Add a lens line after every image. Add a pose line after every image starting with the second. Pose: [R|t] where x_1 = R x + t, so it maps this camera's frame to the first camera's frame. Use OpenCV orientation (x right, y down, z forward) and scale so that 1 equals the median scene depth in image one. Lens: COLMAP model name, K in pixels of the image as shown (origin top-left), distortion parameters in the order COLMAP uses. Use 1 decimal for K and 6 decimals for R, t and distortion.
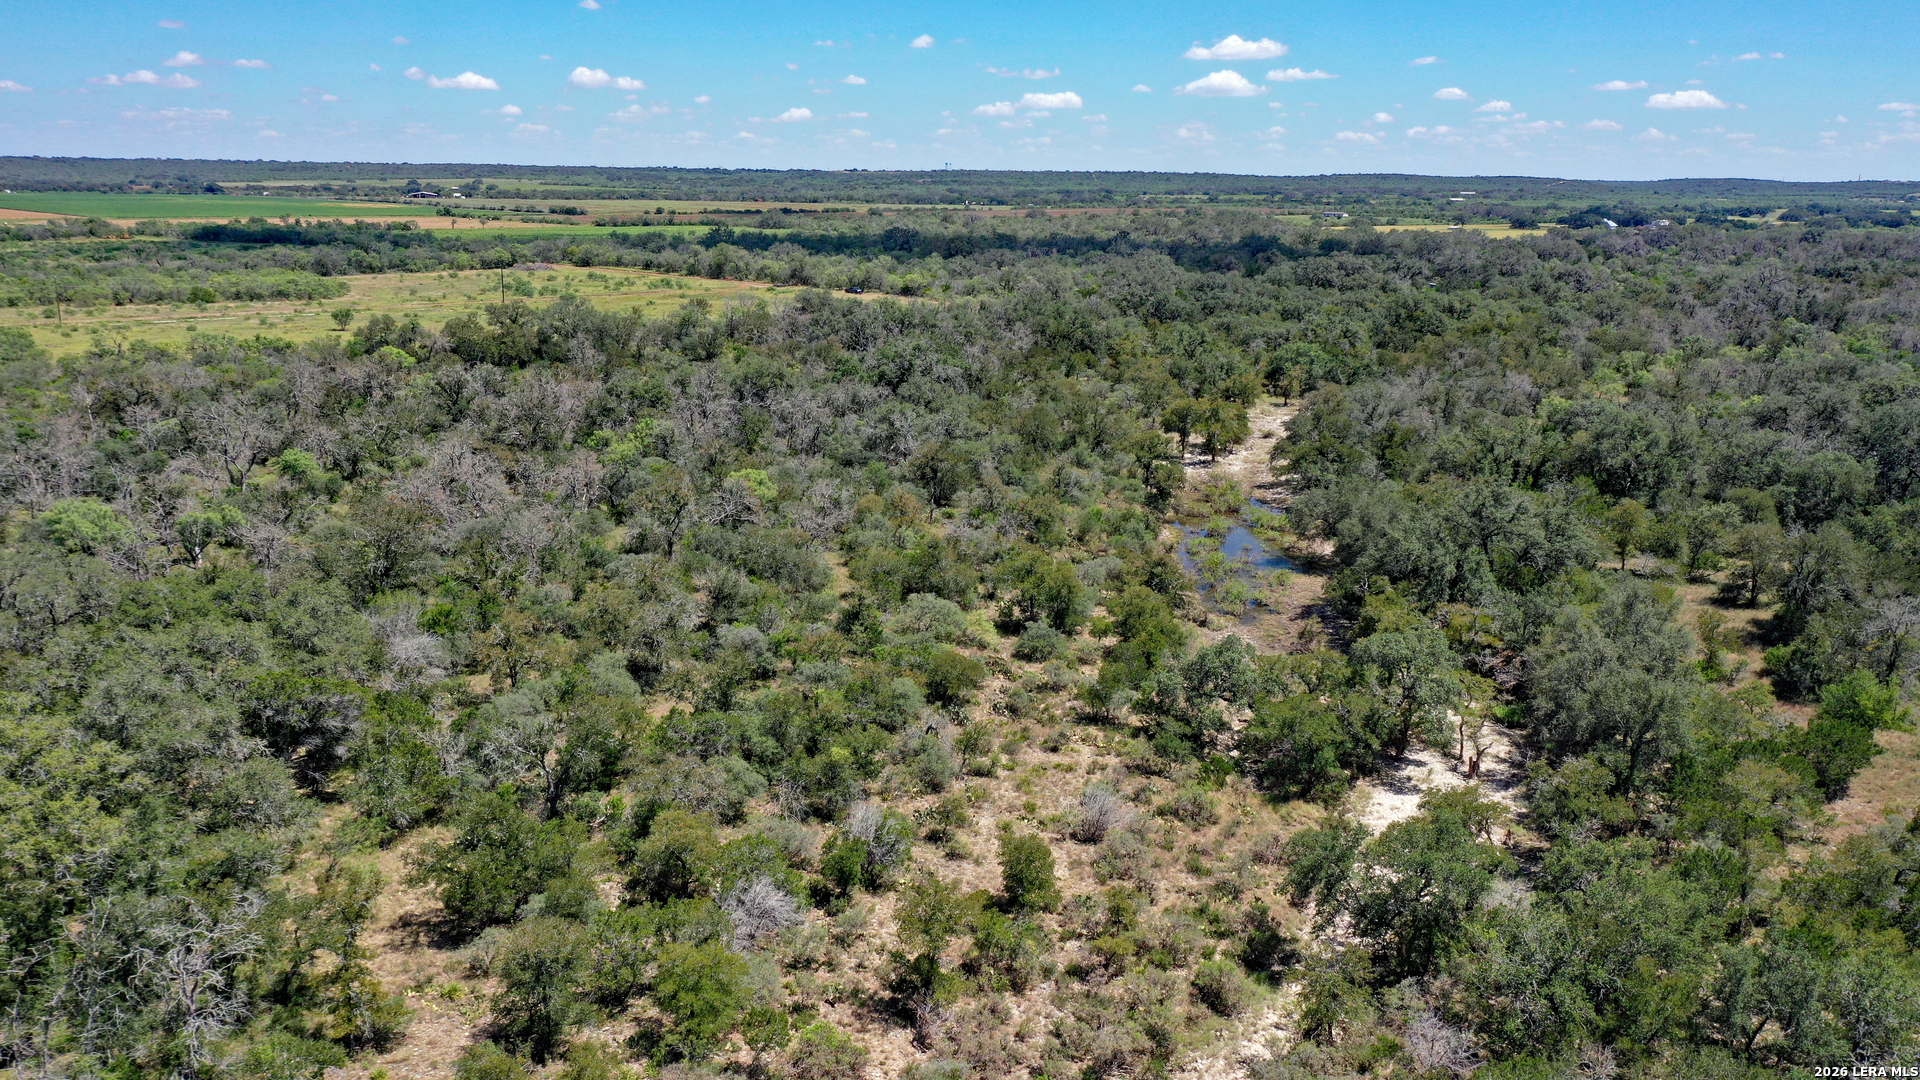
lens RADIAL K [[1510.9, 0, 959.2], [0, 1510.9, 540.0], [0, 0, 1]] dist [0.007468, 0.009537]
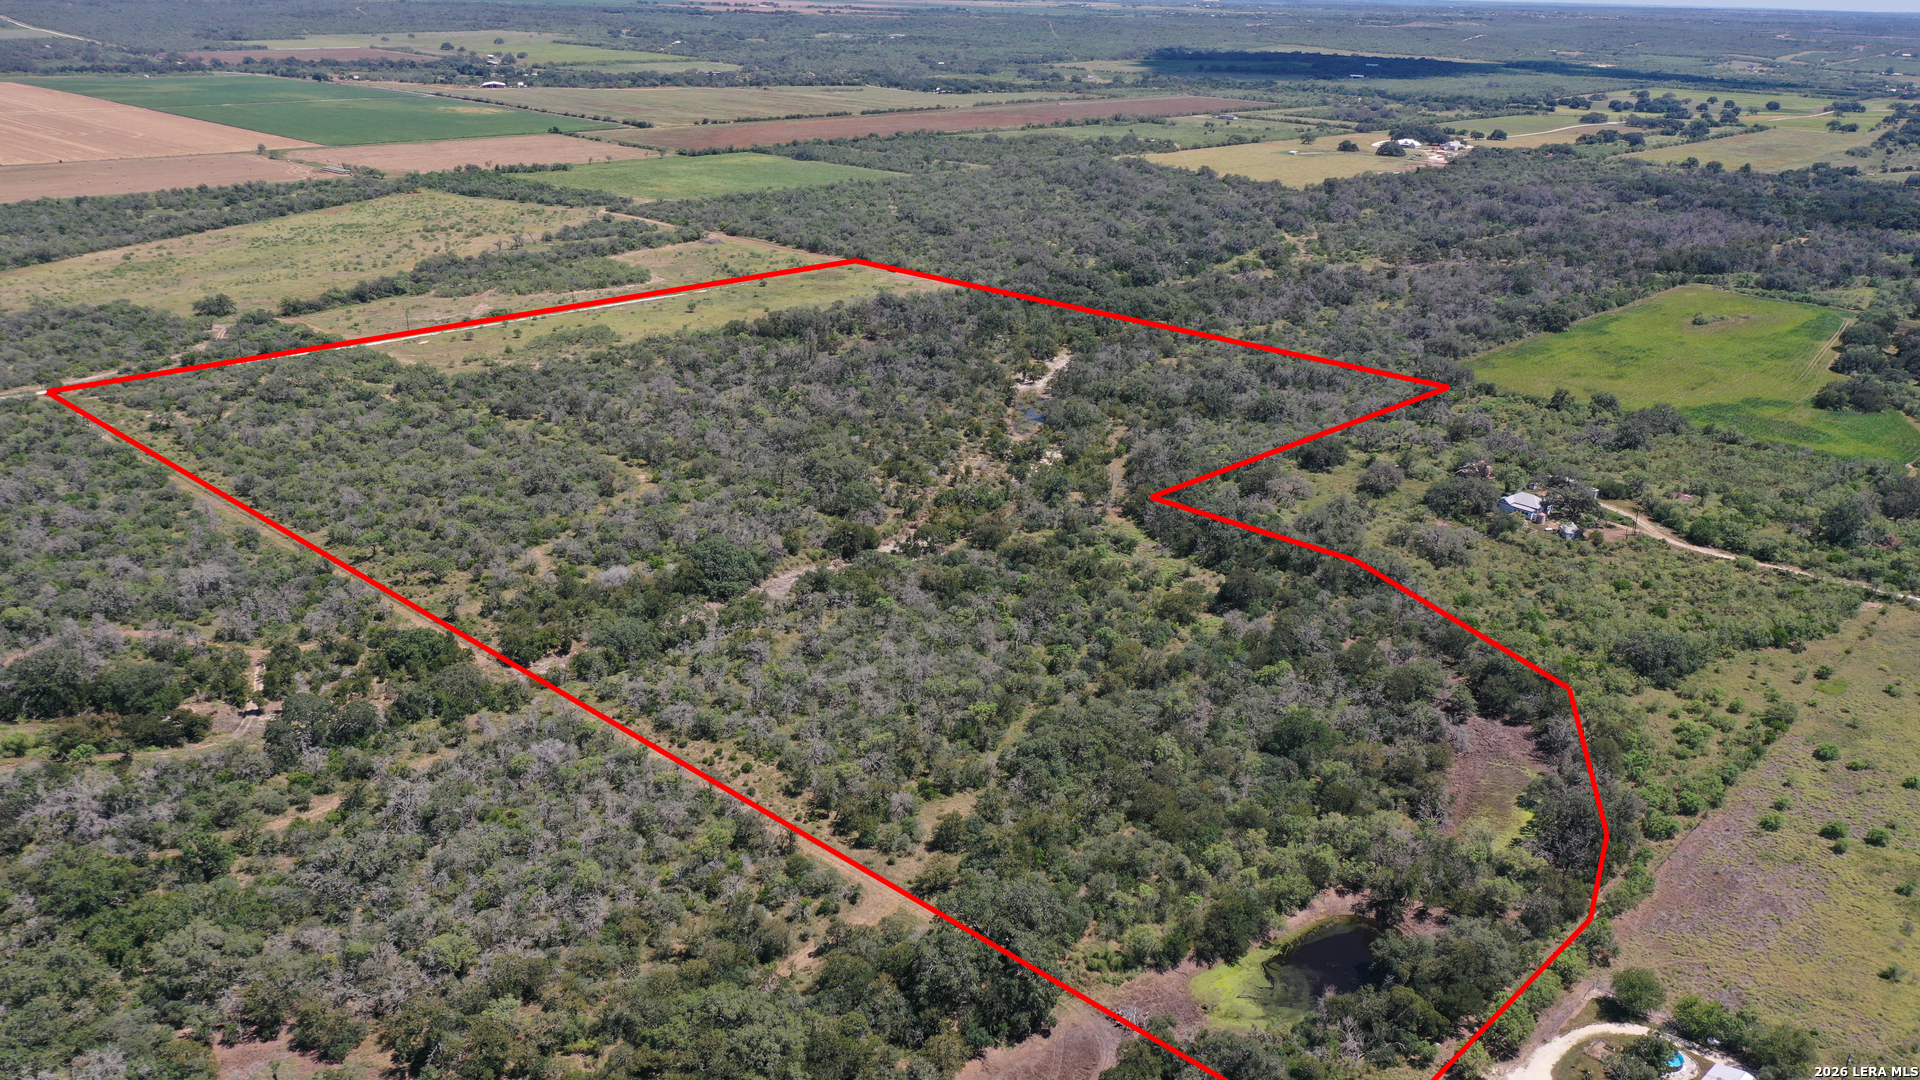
lens RADIAL K [[1510.9, 0, 959.4], [0, 1510.9, 544.1], [0, 0, 1]] dist [0.007468, 0.009537]
pose [[0.999574, 0.004006, 0.028906, -0.109799], [-0.007589, 0.992135, 0.124943, -0.171336], [-0.028178, -0.125109, 0.991743, -3.290216]]
